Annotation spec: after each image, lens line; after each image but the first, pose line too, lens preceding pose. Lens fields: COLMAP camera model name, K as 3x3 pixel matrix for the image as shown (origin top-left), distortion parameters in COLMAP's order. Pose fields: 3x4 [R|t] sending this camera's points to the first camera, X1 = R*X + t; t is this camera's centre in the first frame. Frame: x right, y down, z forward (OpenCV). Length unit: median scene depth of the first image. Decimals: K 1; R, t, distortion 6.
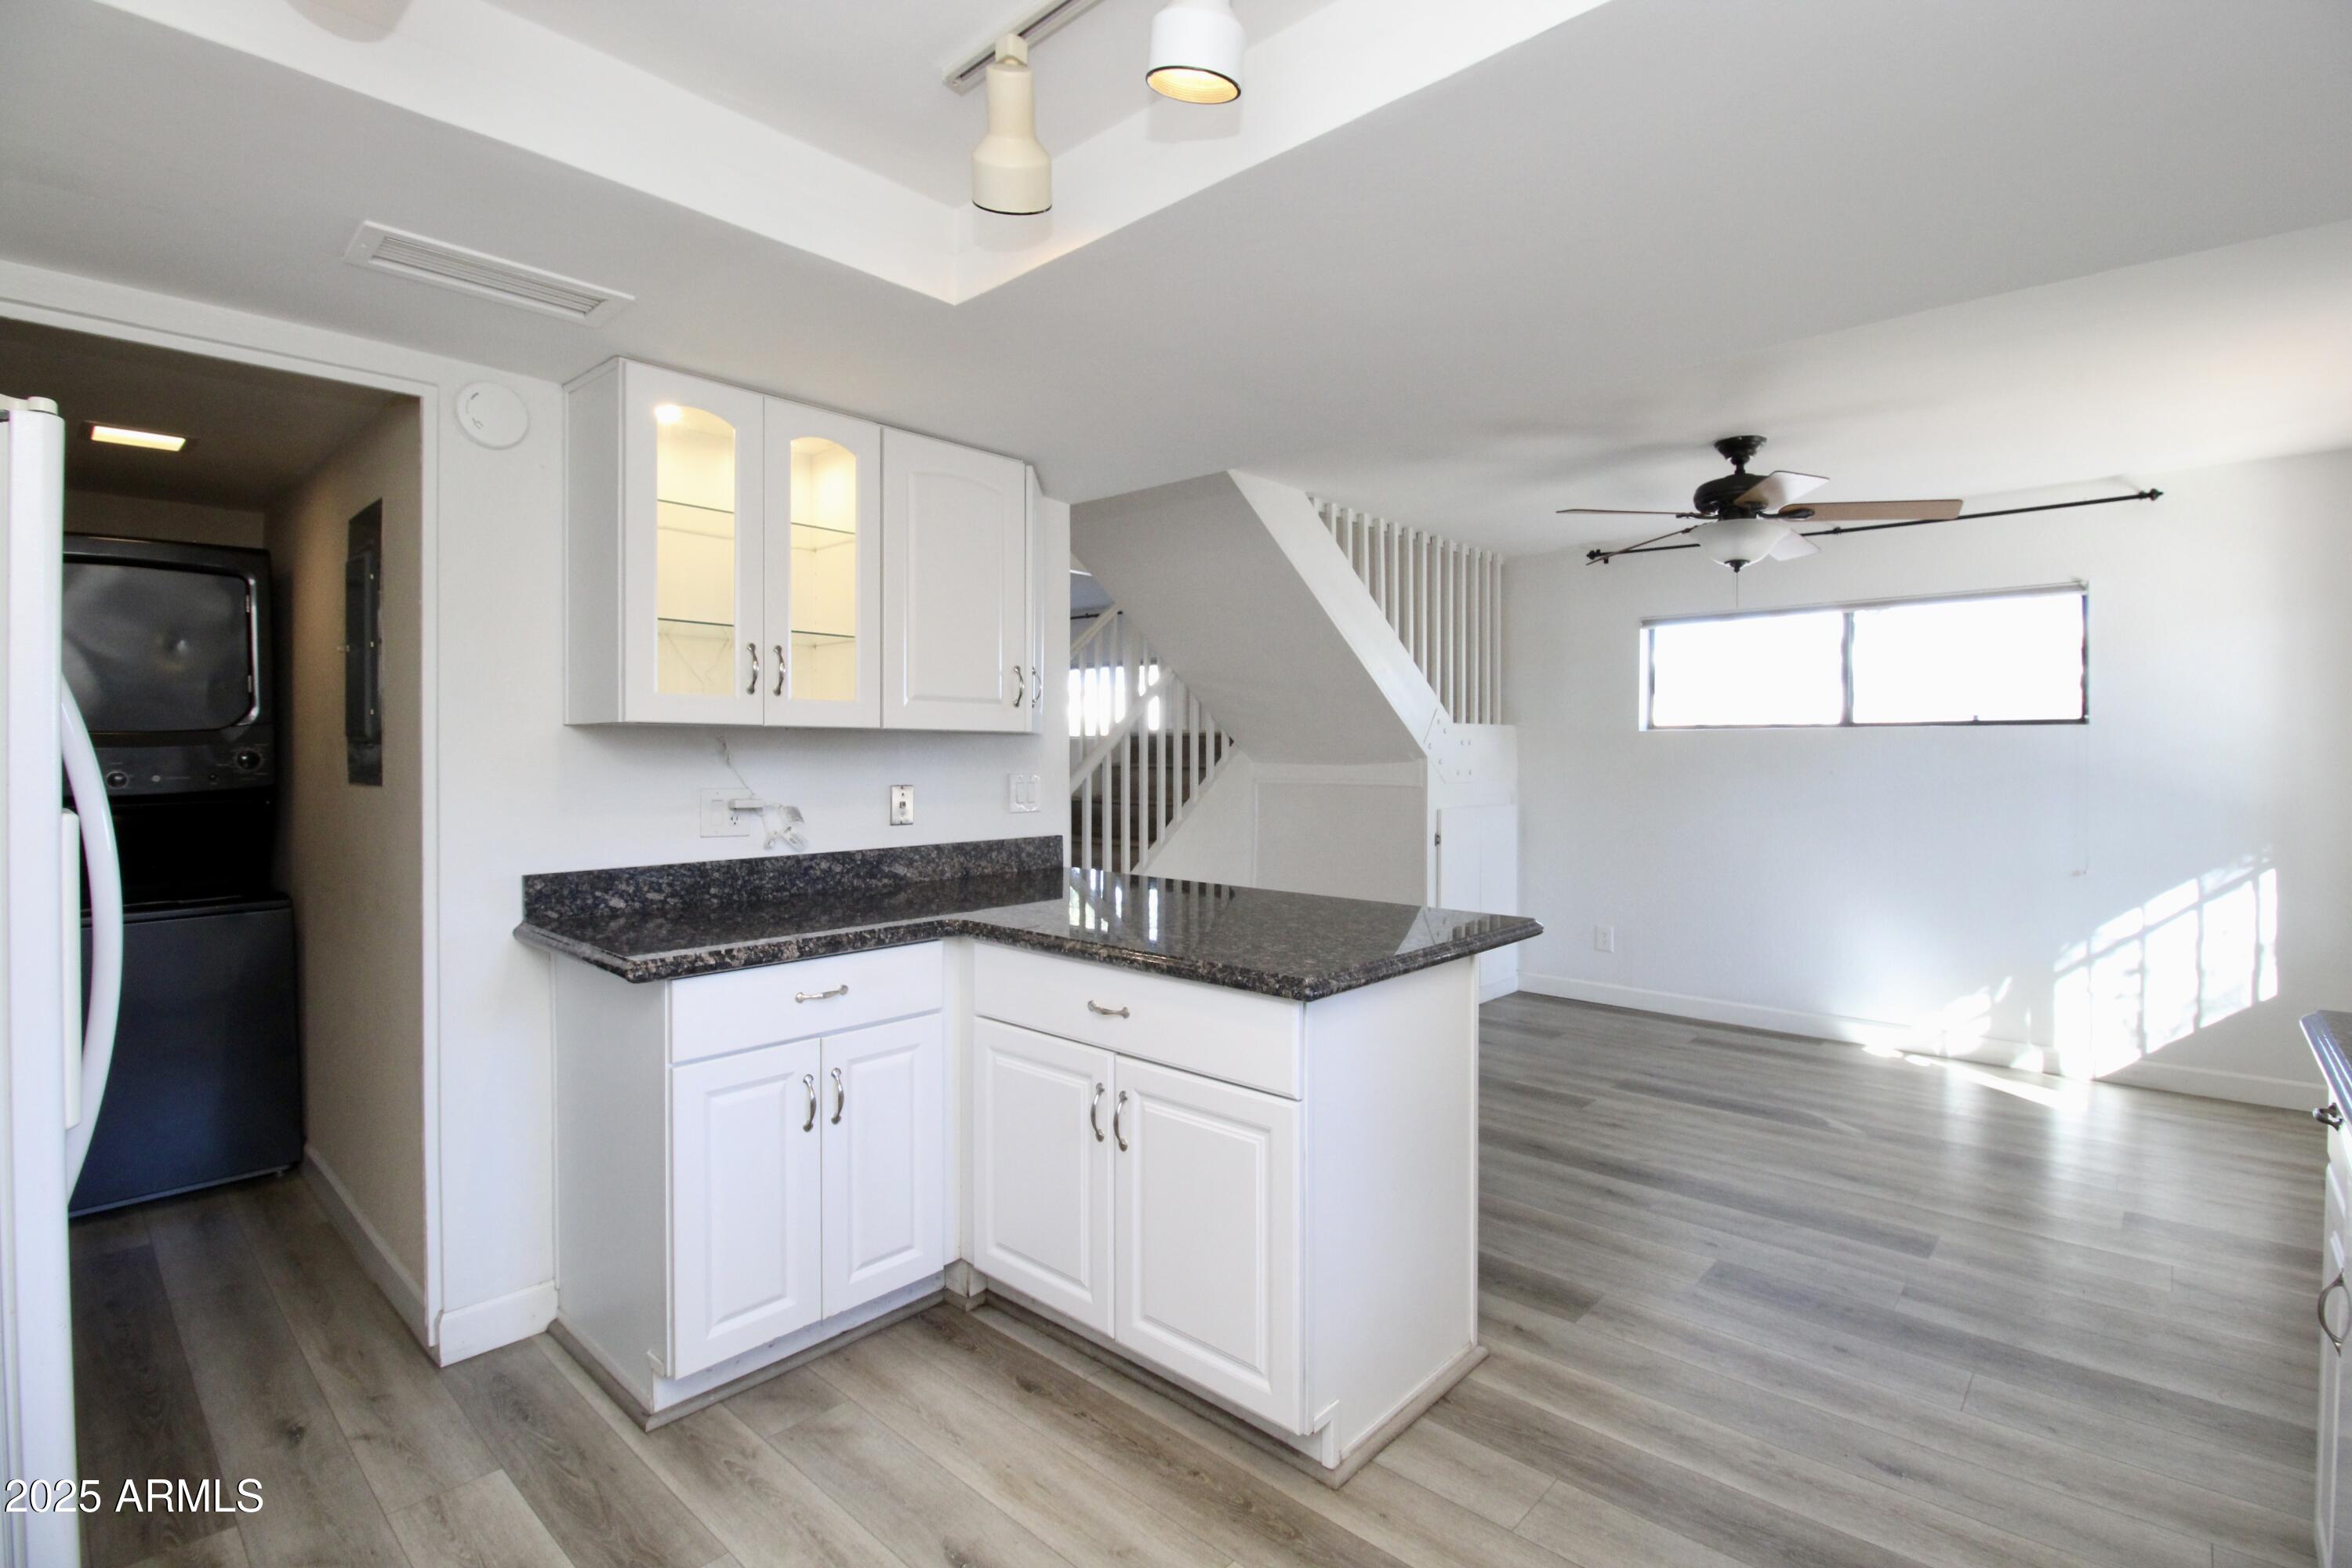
lens RADIAL K [[1091.5, 0, 1188.9], [0, 1091.5, 769.5], [0, 0, 1]] dist [-0.006899, -0.006759]
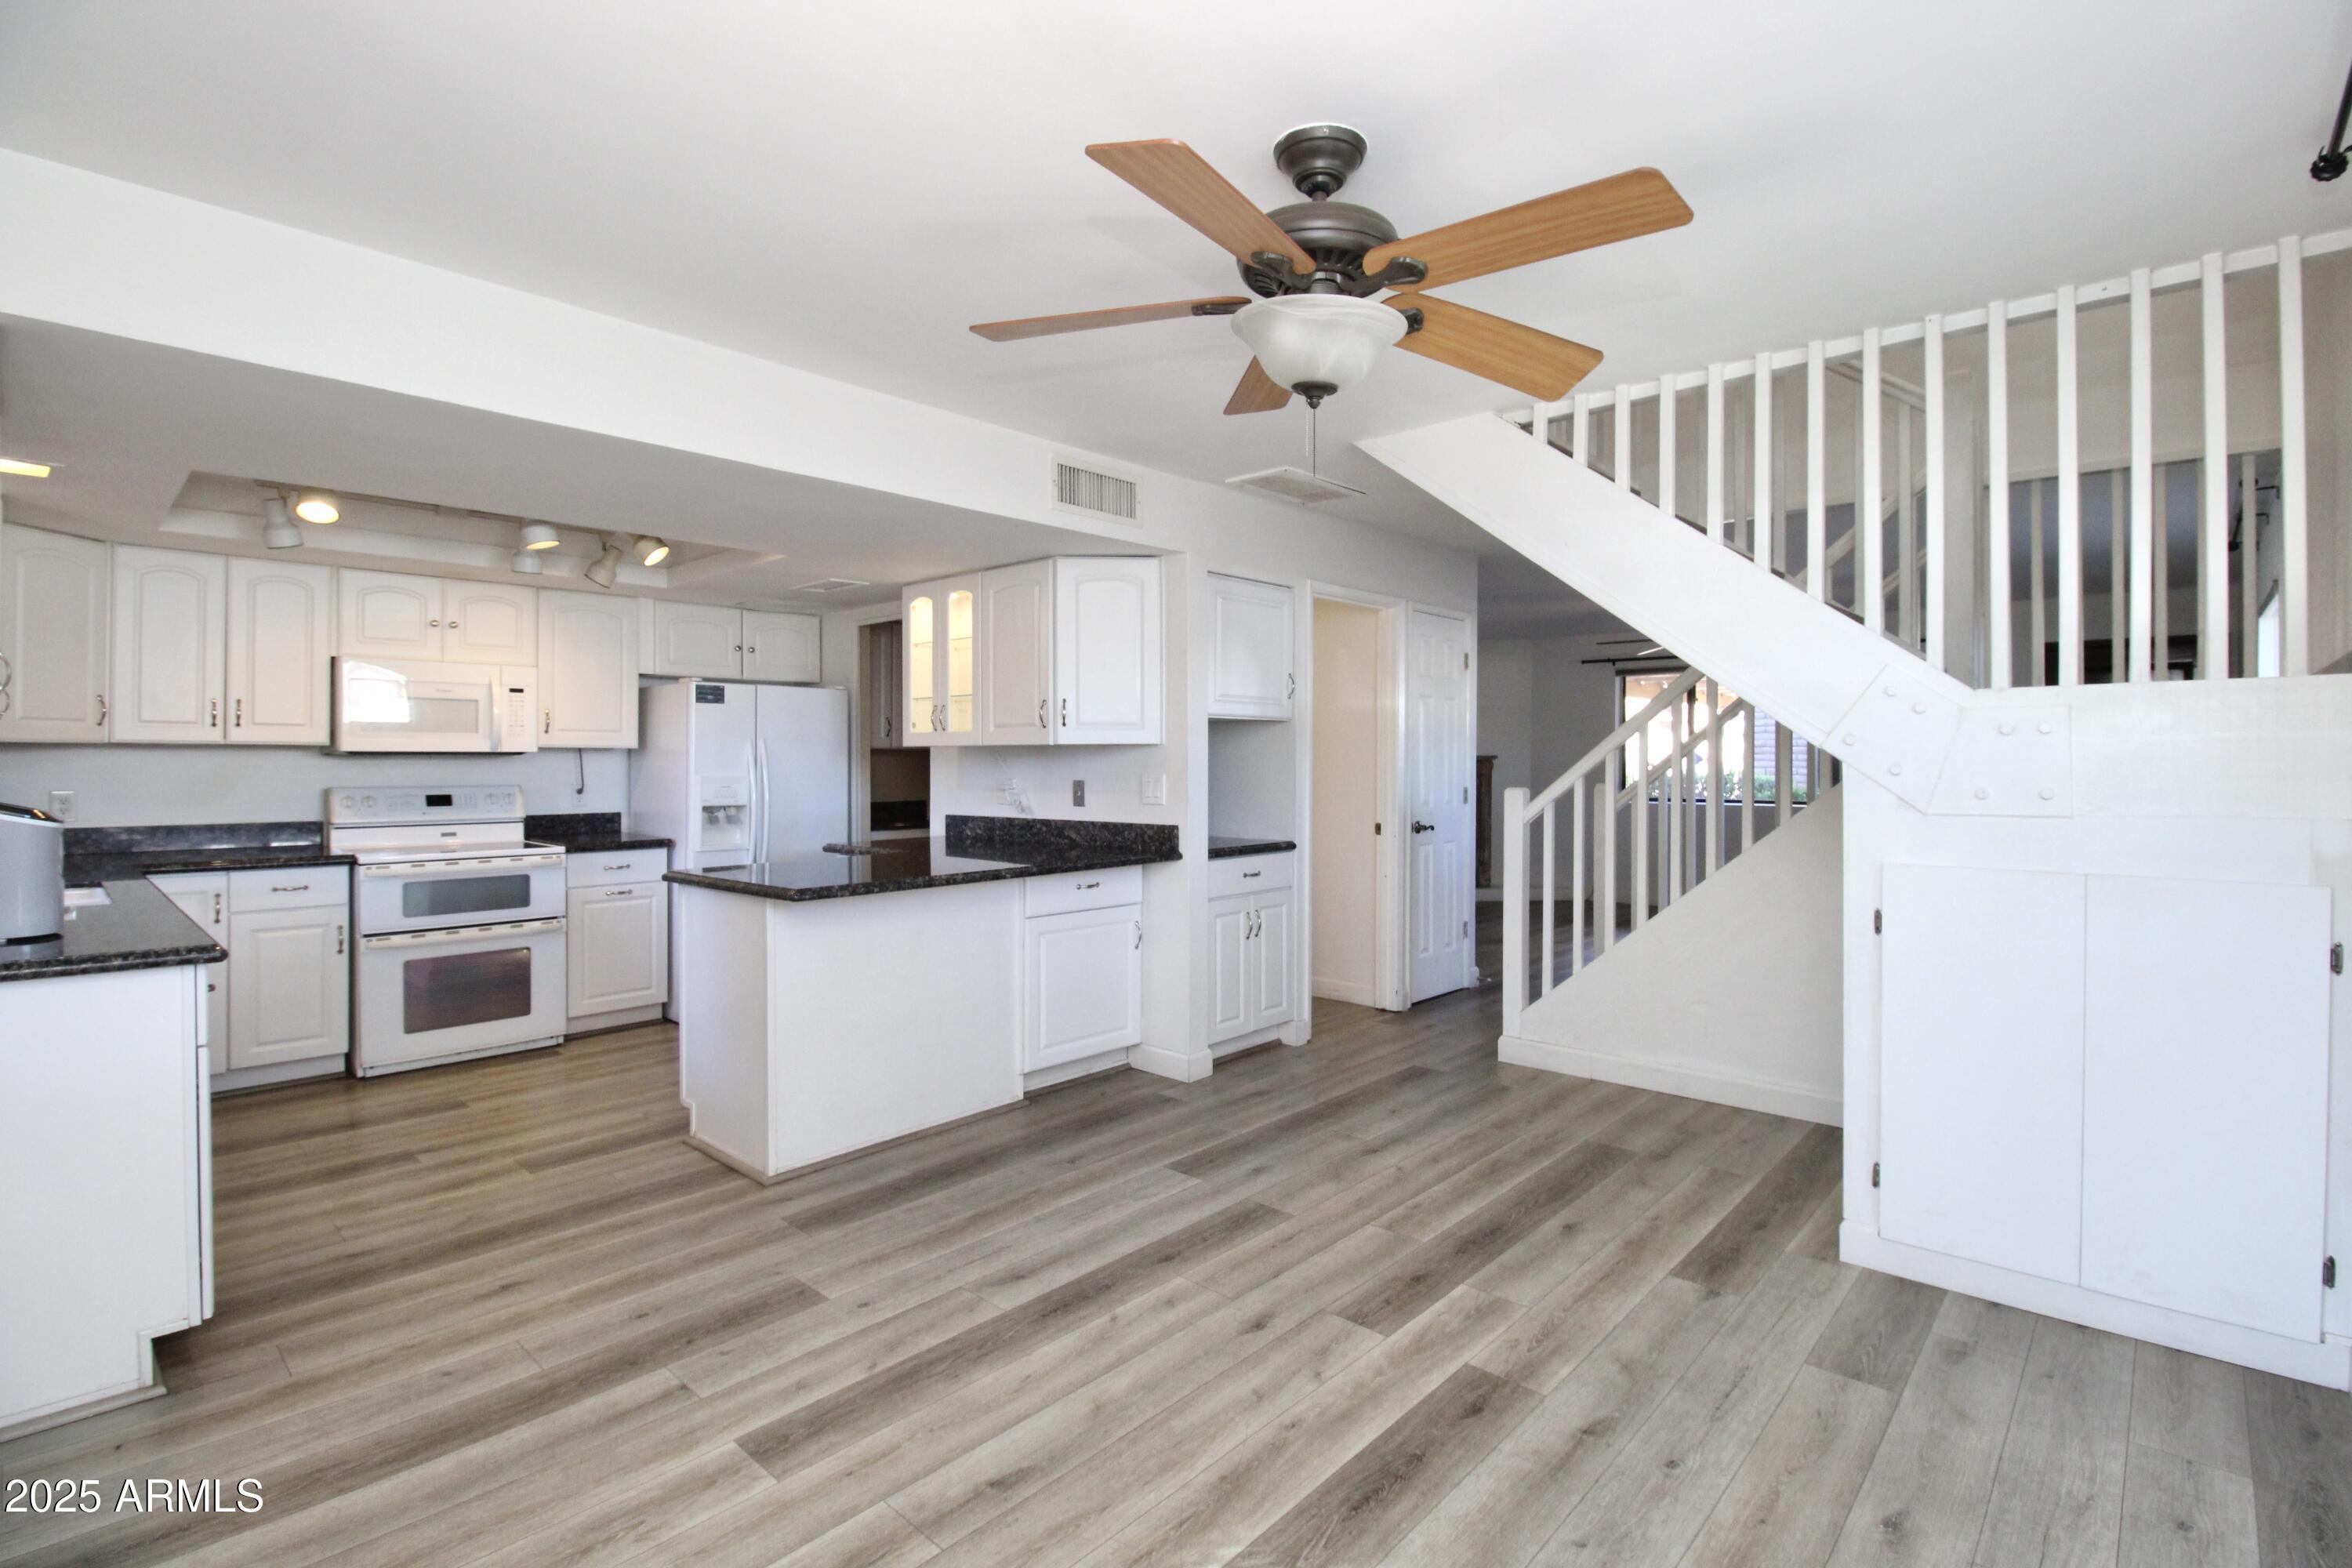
lens RADIAL K [[1091.5, 0, 1205.9], [0, 1091.5, 759.5], [0, 0, 1]] dist [-0.006899, -0.006759]
pose [[0.005524, -0.001441, -0.999984, 1.001246], [-0.010186, 0.999947, -0.001497, -0.011288], [0.999933, 0.010194, 0.005509, 0.922581]]
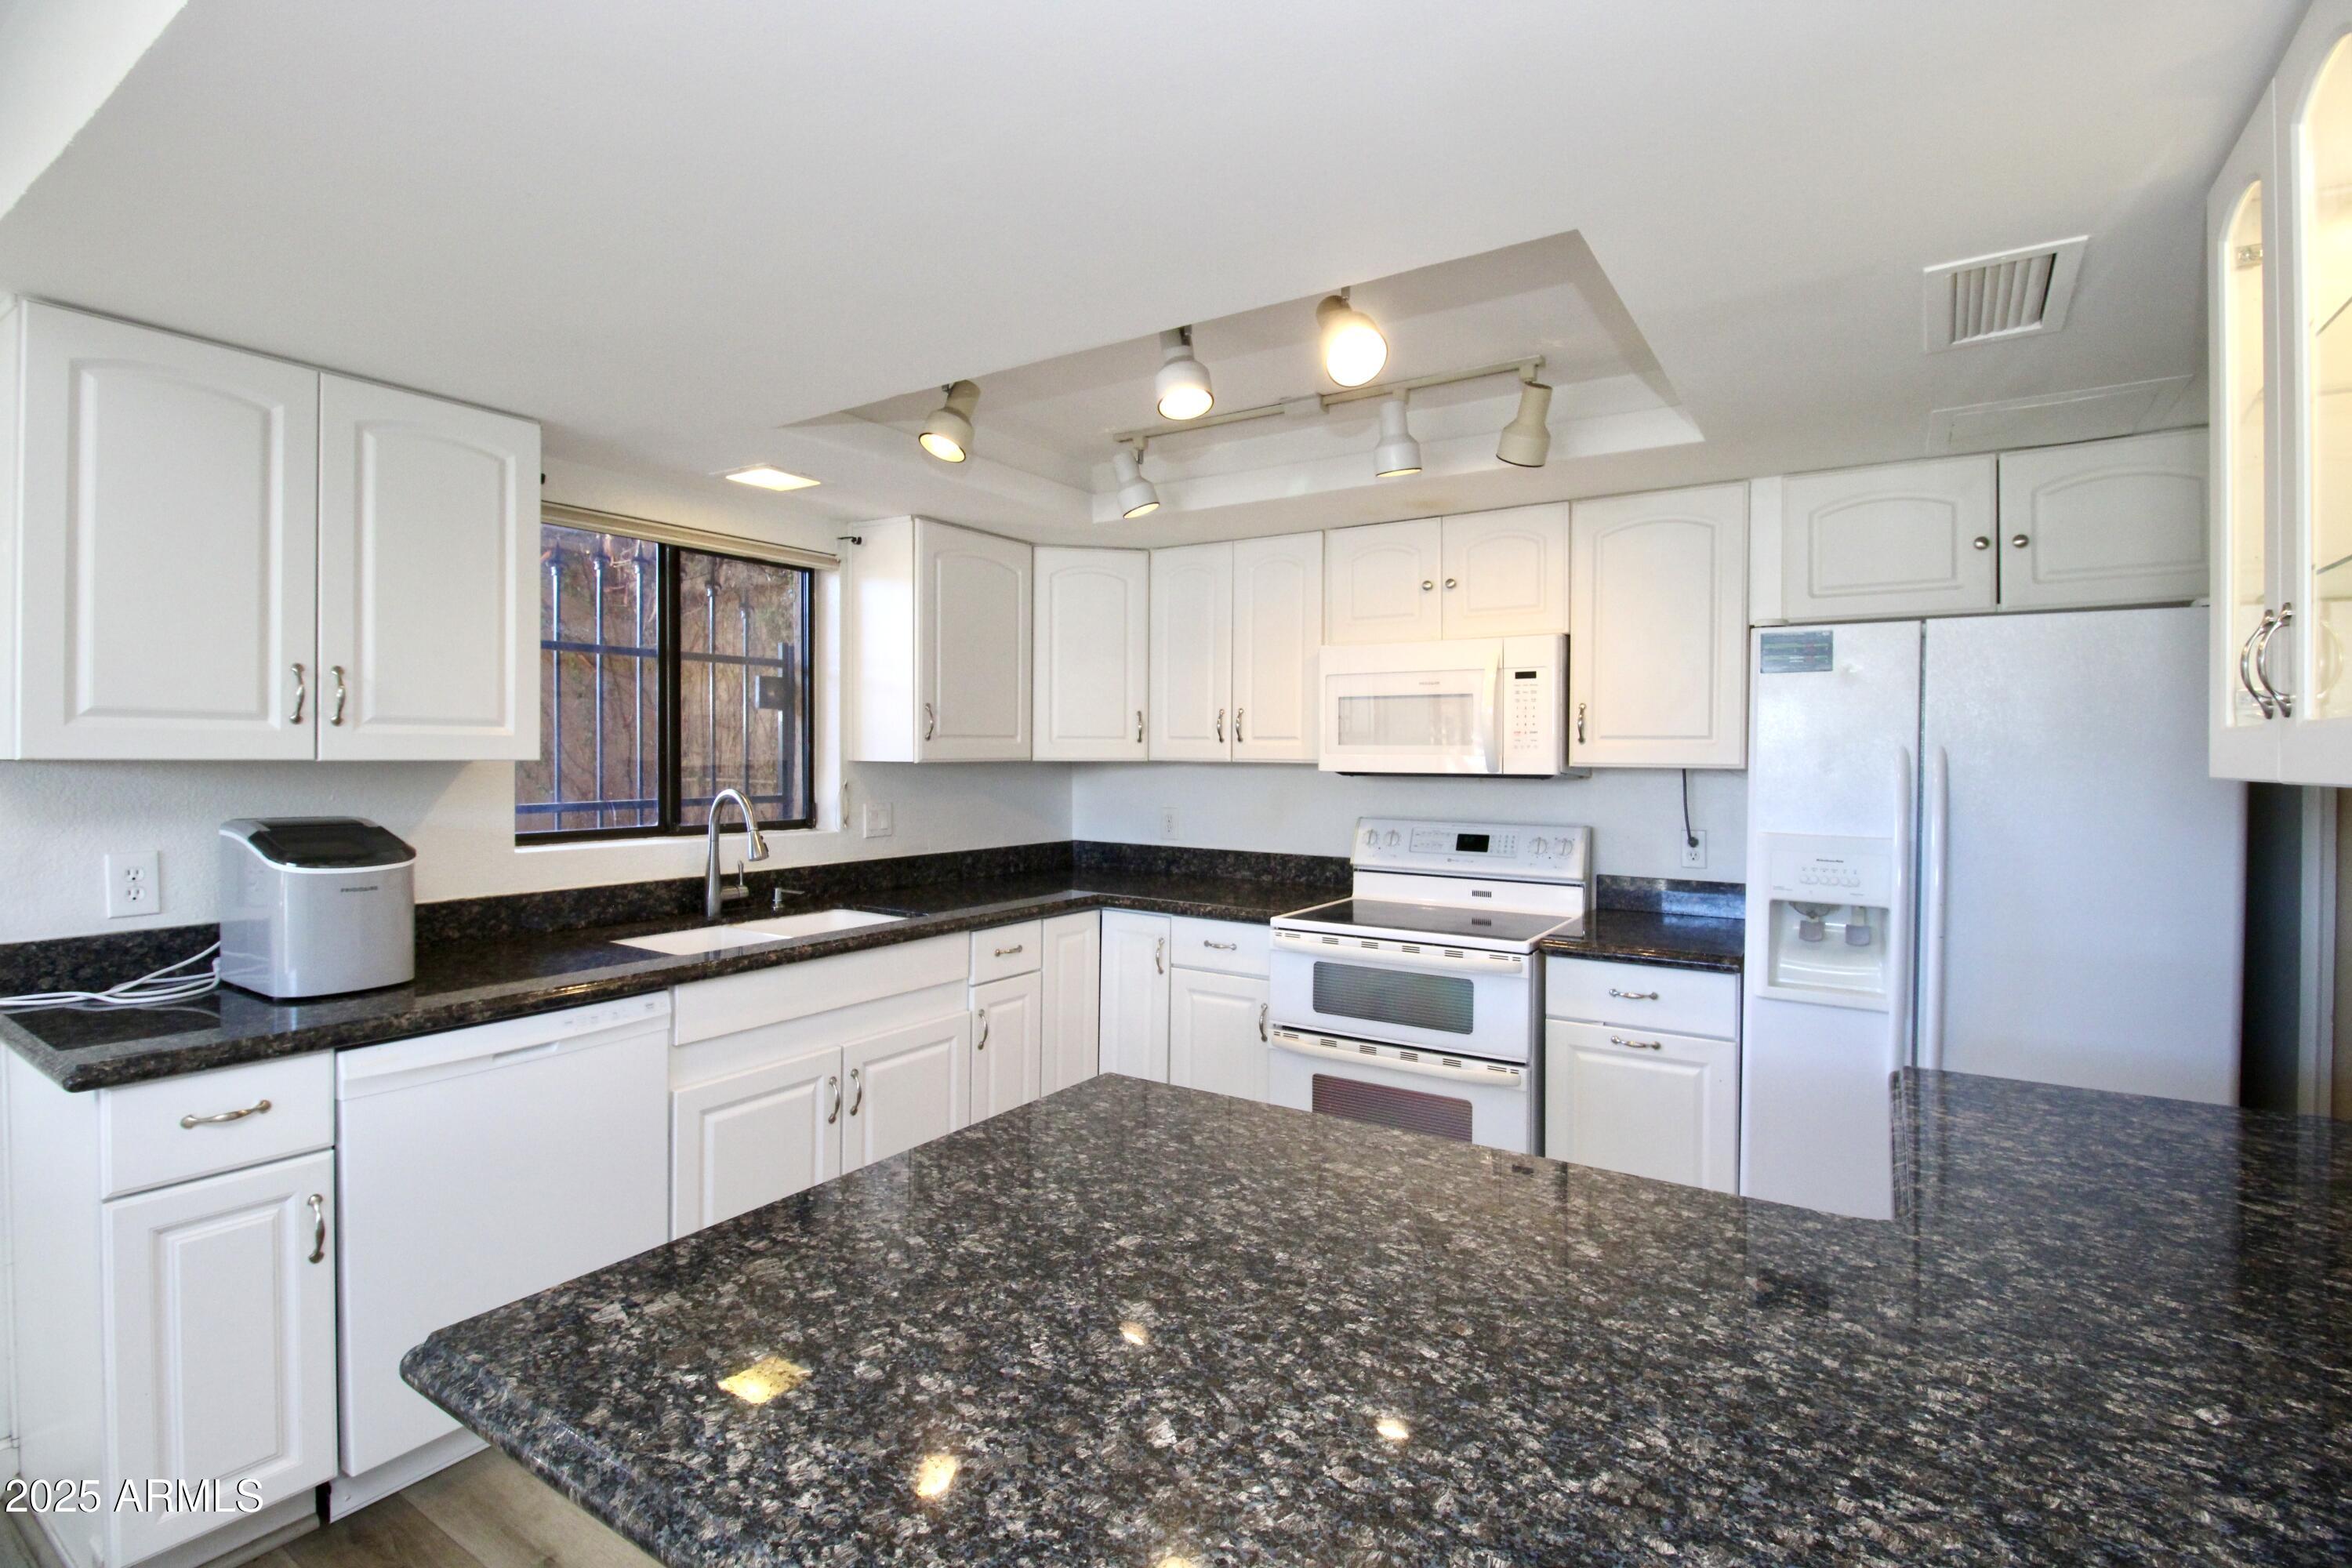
lens RADIAL K [[1091.5, 0, 1193.5], [0, 1091.5, 767.0], [0, 0, 1]] dist [-0.006899, -0.006759]
pose [[-0.987102, -0.006439, -0.159963, 0.084731], [-0.009797, 0.999748, 0.020212, -0.032982], [0.159793, 0.021519, -0.986916, 0.861236]]
